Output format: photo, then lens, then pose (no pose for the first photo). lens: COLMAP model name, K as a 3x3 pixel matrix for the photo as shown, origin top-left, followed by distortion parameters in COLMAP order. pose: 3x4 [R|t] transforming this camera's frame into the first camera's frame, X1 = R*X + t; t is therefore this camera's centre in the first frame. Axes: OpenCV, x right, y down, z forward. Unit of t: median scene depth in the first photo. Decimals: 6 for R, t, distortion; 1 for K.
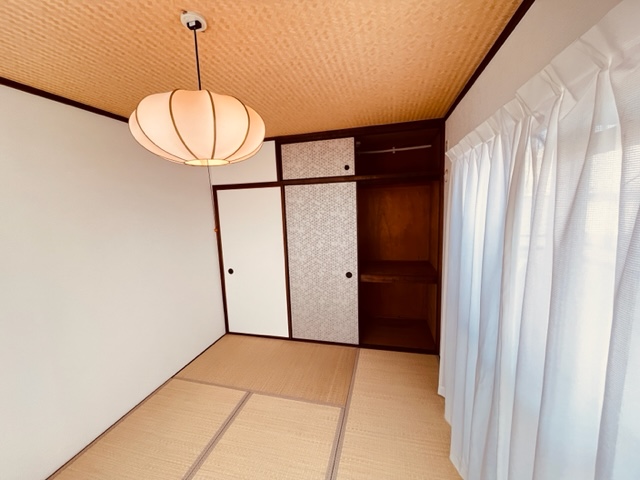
lens RADIAL K [[259.9, 0, 304.6], [0, 259.9, 239.4], [0, 0, 1]] dist [-0.003181, -0.000027]
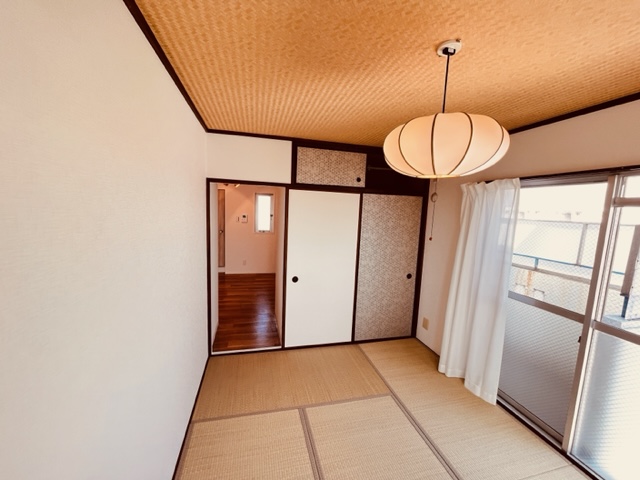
lens RADIAL K [[259.9, 0, 314.6], [0, 259.9, 241.9], [0, 0, 1]] dist [-0.003181, -0.000027]
pose [[0.872238, 0.013447, 0.488896, -0.539813], [-0.008147, 0.999883, -0.012965, 0.001864], [-0.489013, 0.007325, 0.872246, 0.137382]]
